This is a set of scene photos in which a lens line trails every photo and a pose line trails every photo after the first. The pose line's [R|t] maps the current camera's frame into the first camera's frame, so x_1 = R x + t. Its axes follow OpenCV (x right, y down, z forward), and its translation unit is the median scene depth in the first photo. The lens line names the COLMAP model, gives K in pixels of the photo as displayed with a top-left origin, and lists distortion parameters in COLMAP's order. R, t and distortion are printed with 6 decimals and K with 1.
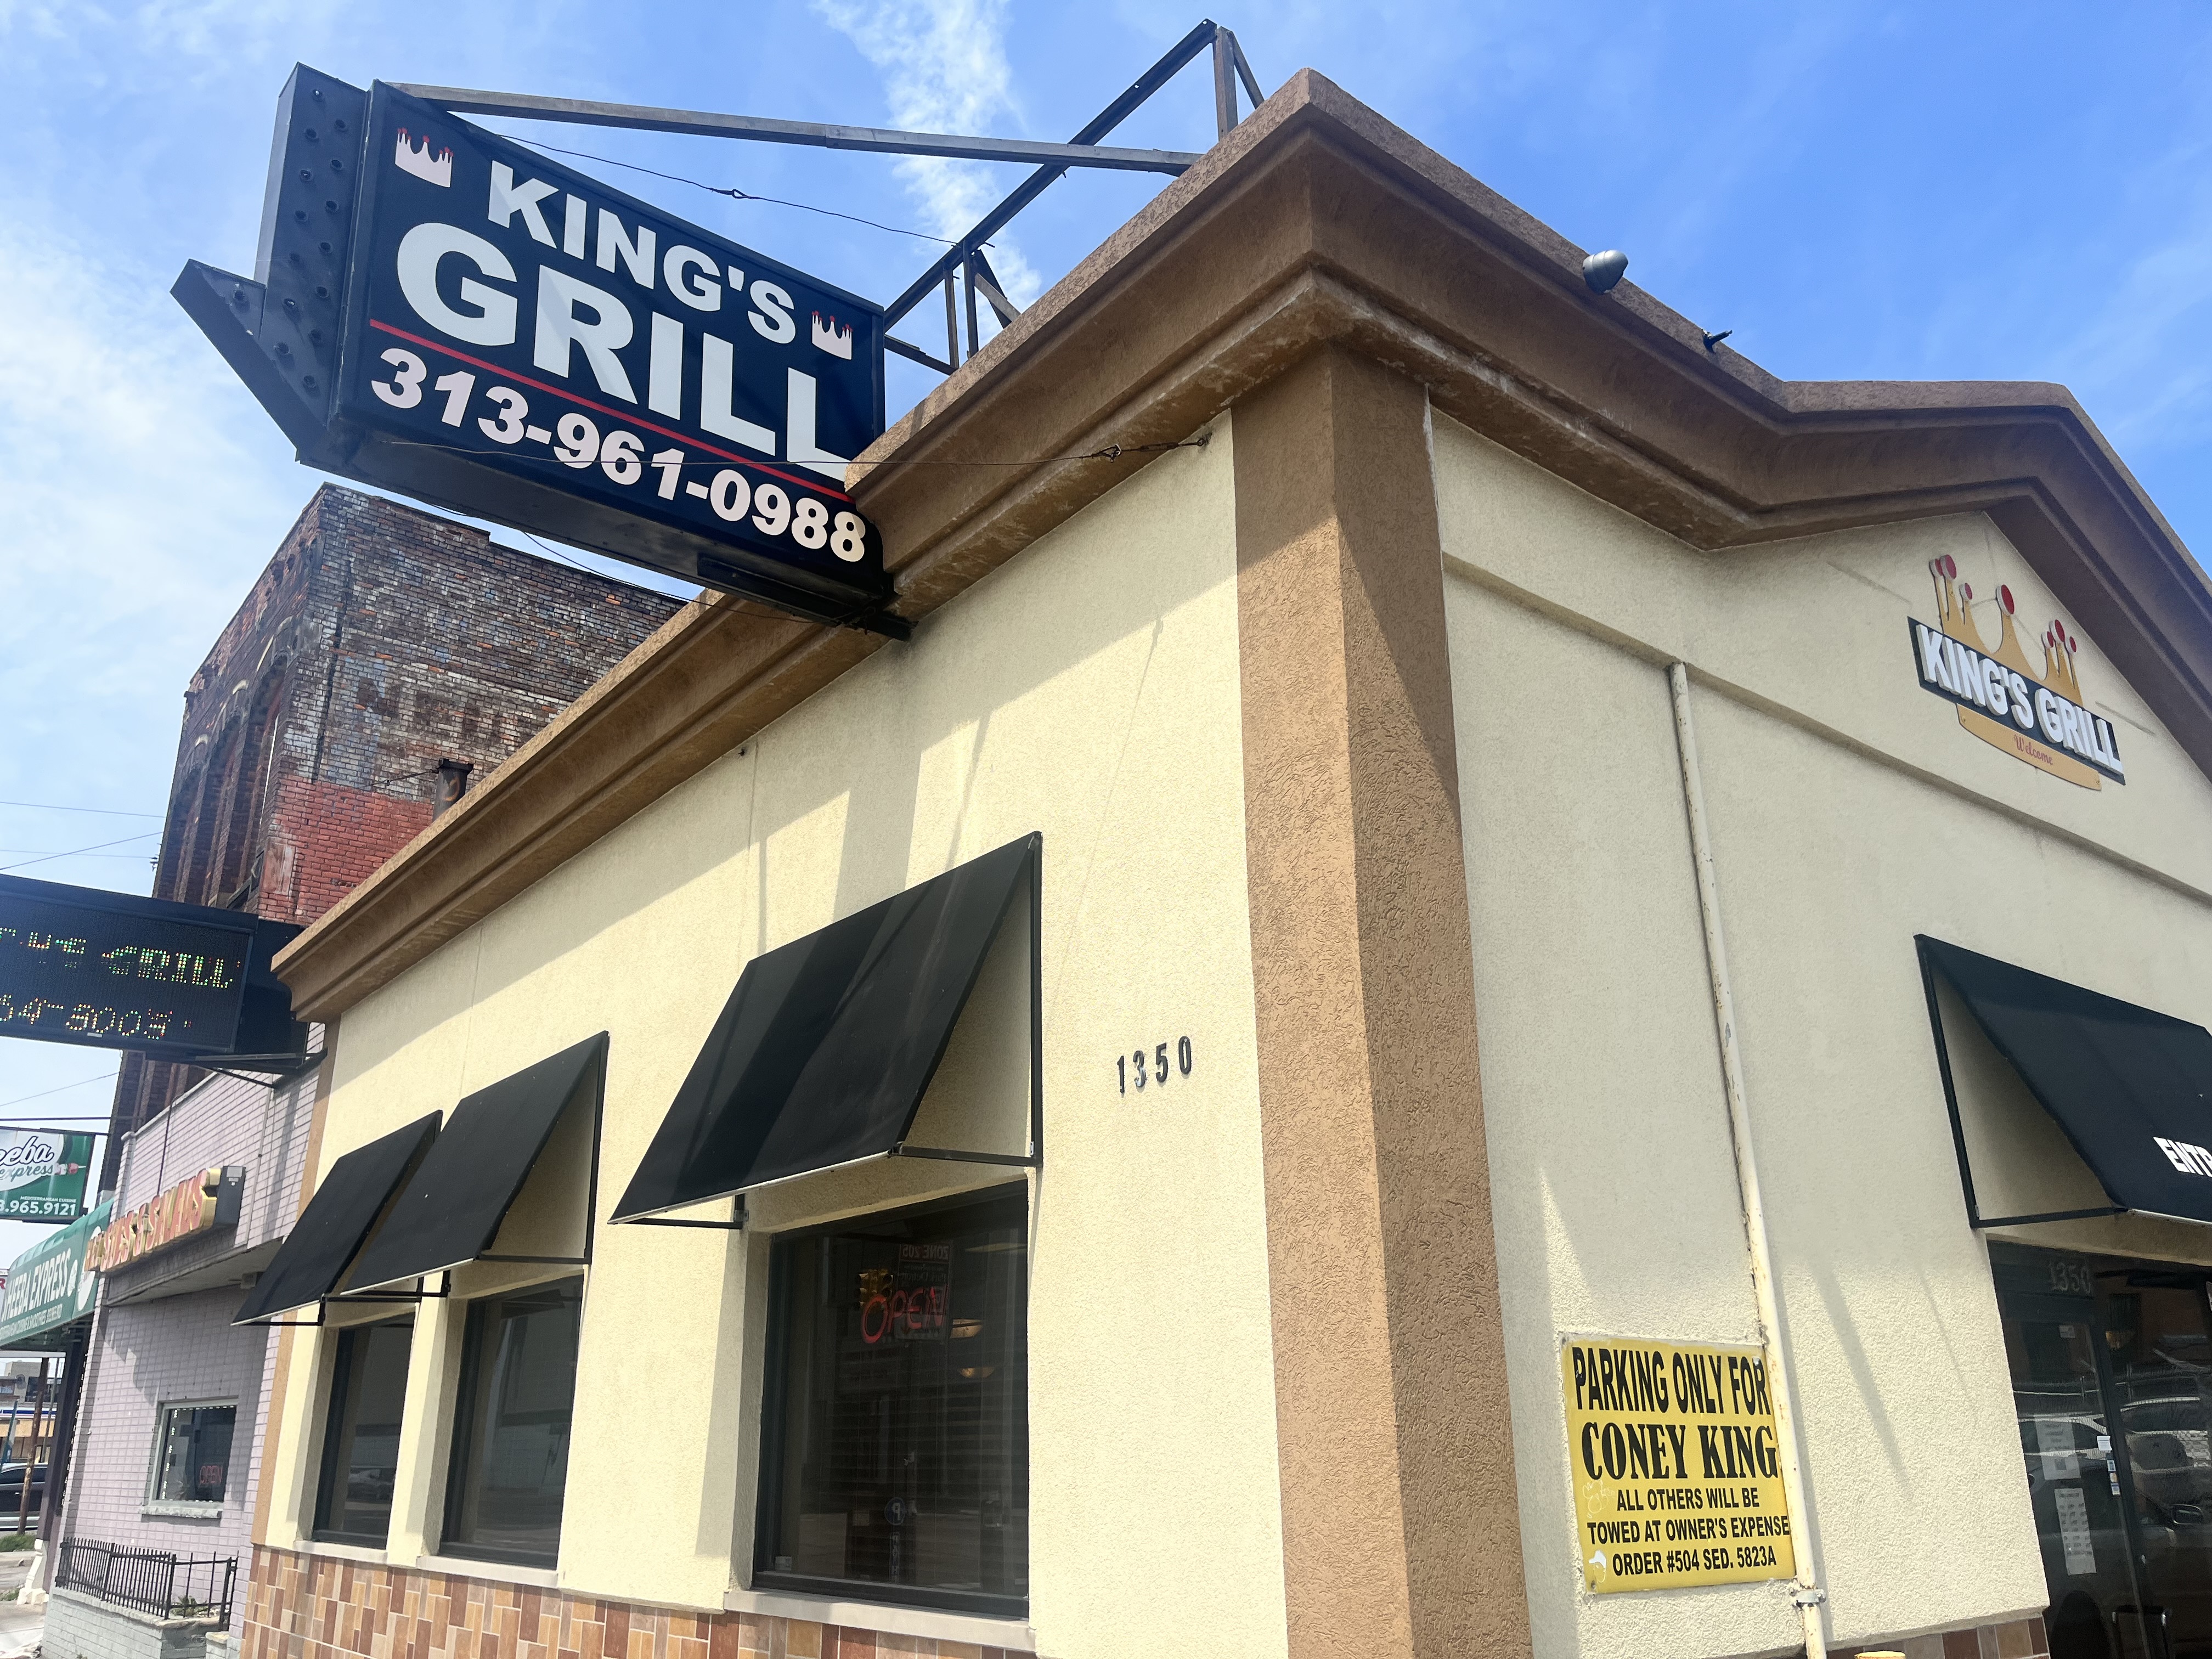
lens RADIAL K [[1748.6, 0, 1106.0], [0, 1748.6, 829.5], [0, 0, 1]] dist [0.036026, -0.011039]
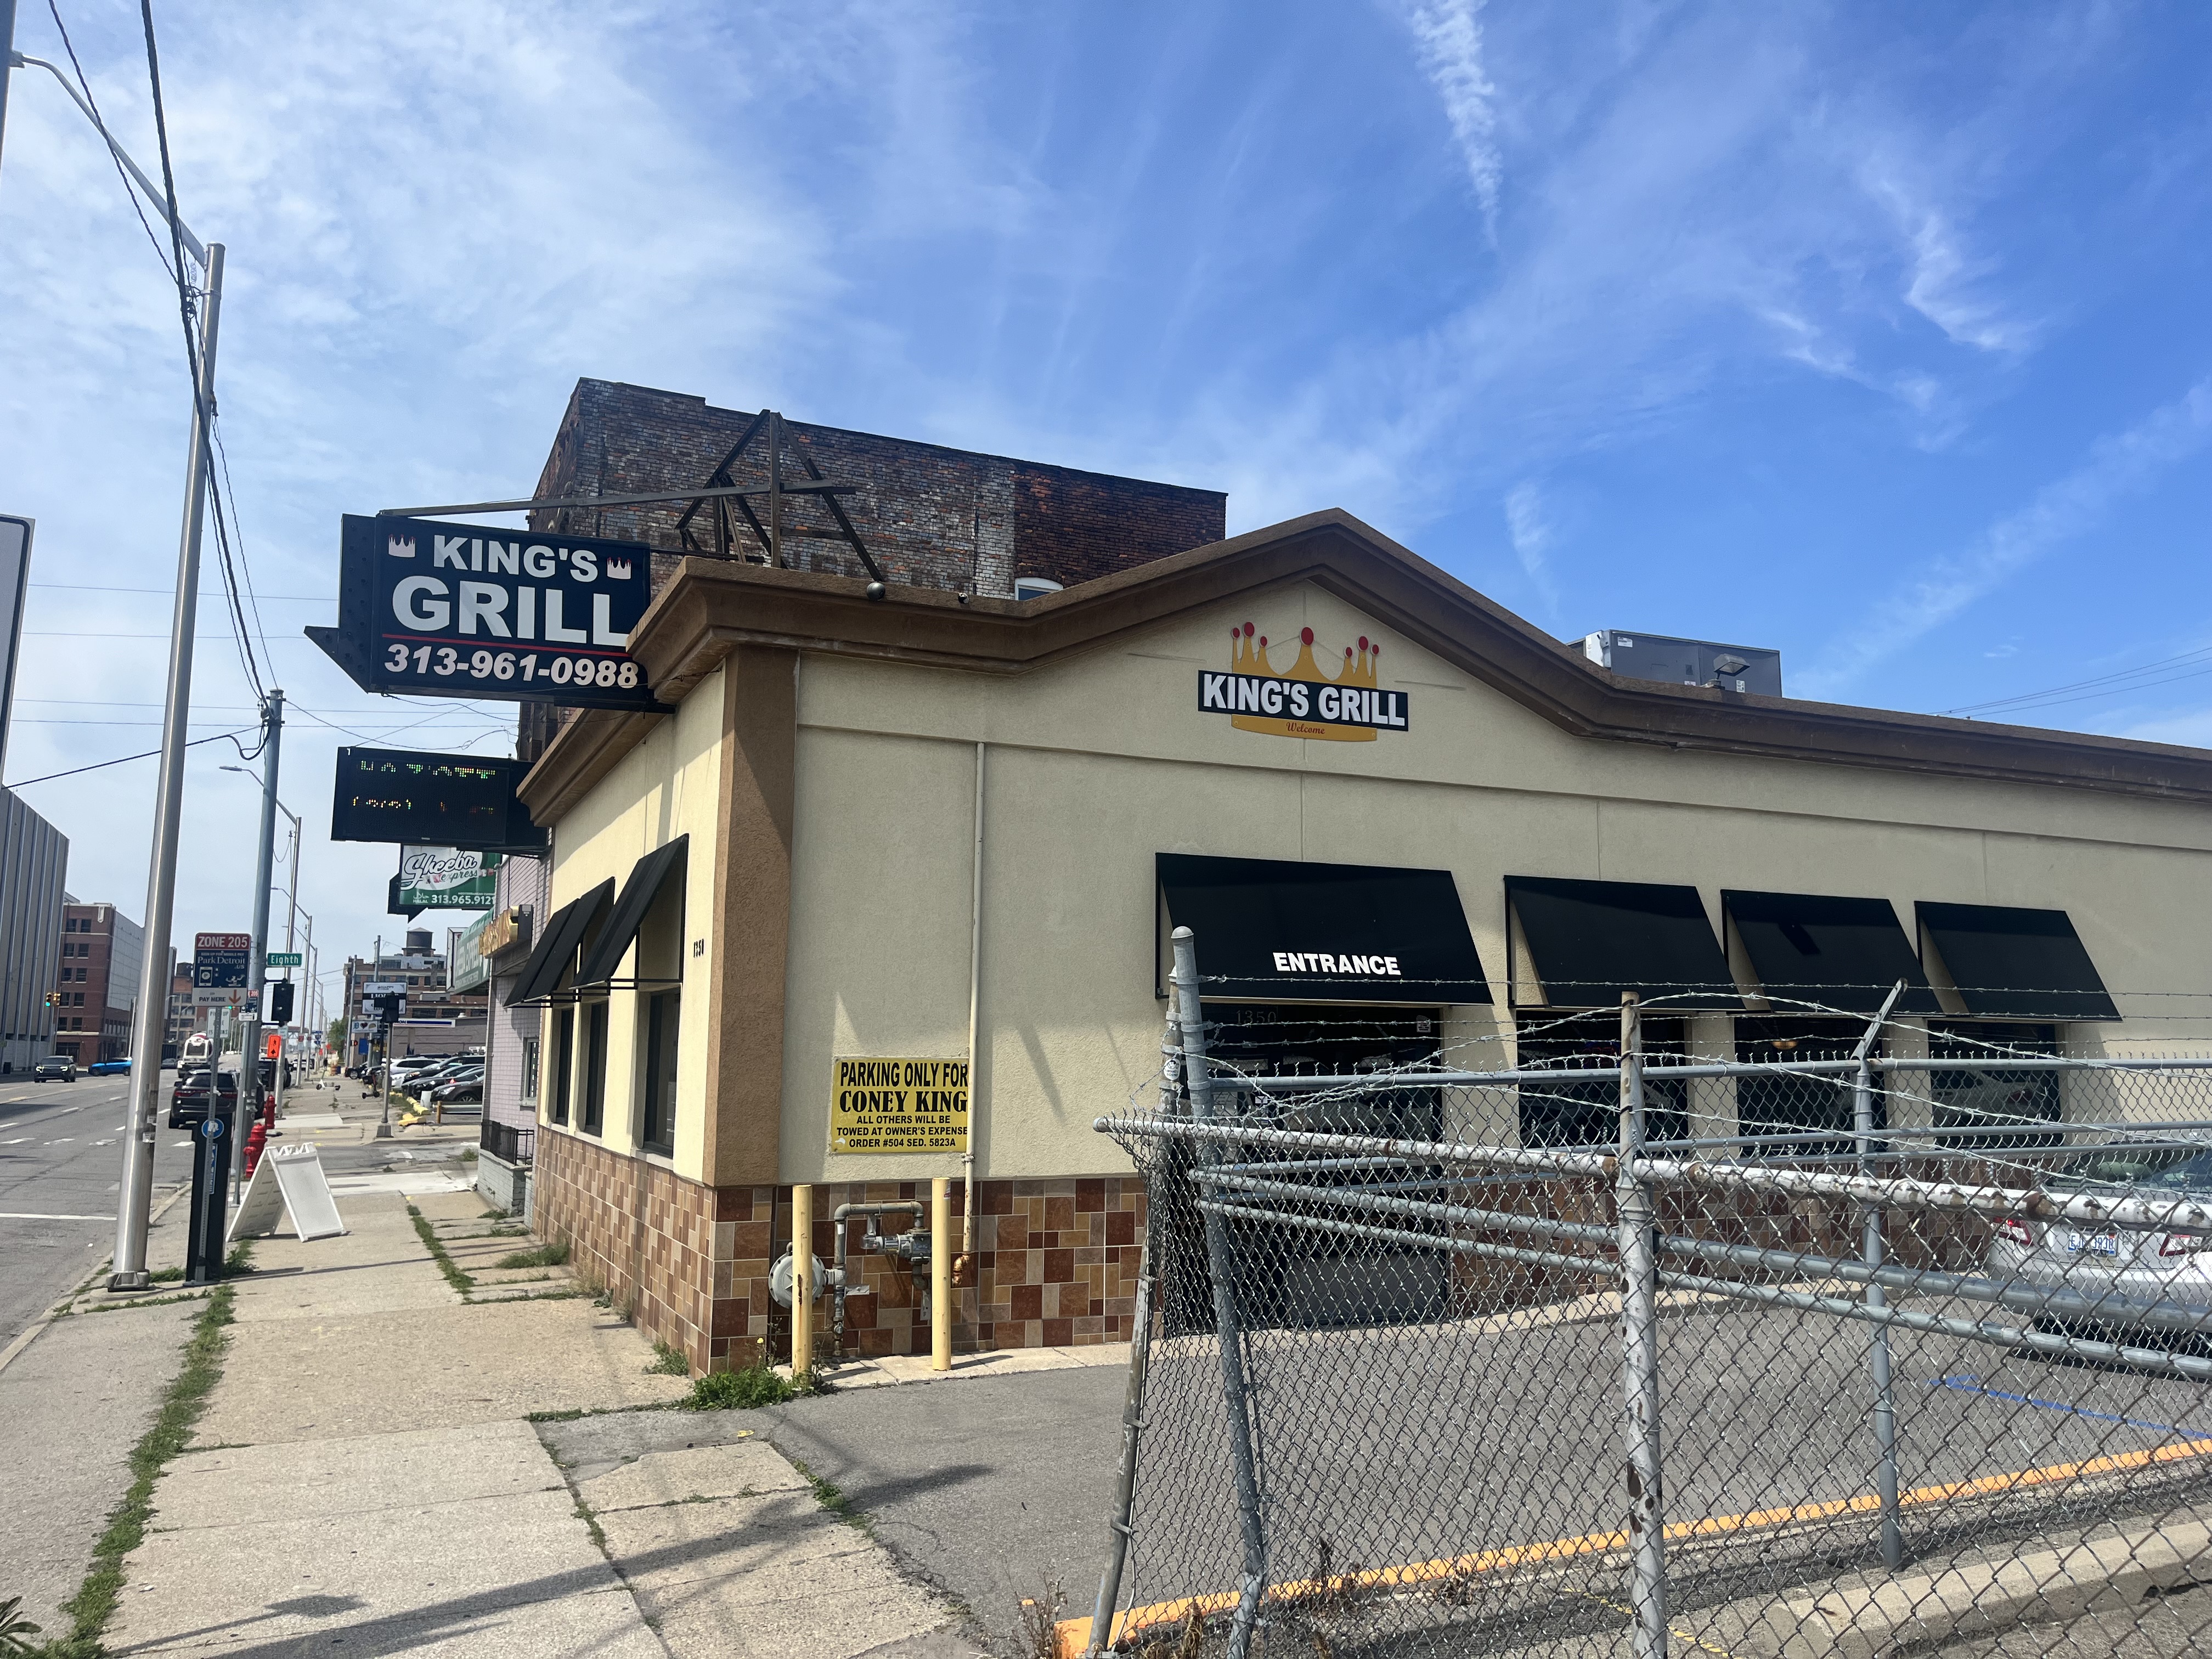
lens RADIAL K [[1748.6, 0, 1106.0], [0, 1748.6, 829.5], [0, 0, 1]] dist [0.036026, -0.011039]
pose [[0.972514, -0.012914, -0.232485, 0.979922], [0.061010, 0.977710, 0.200900, -0.410789], [0.224708, -0.209562, 0.951625, -0.987554]]
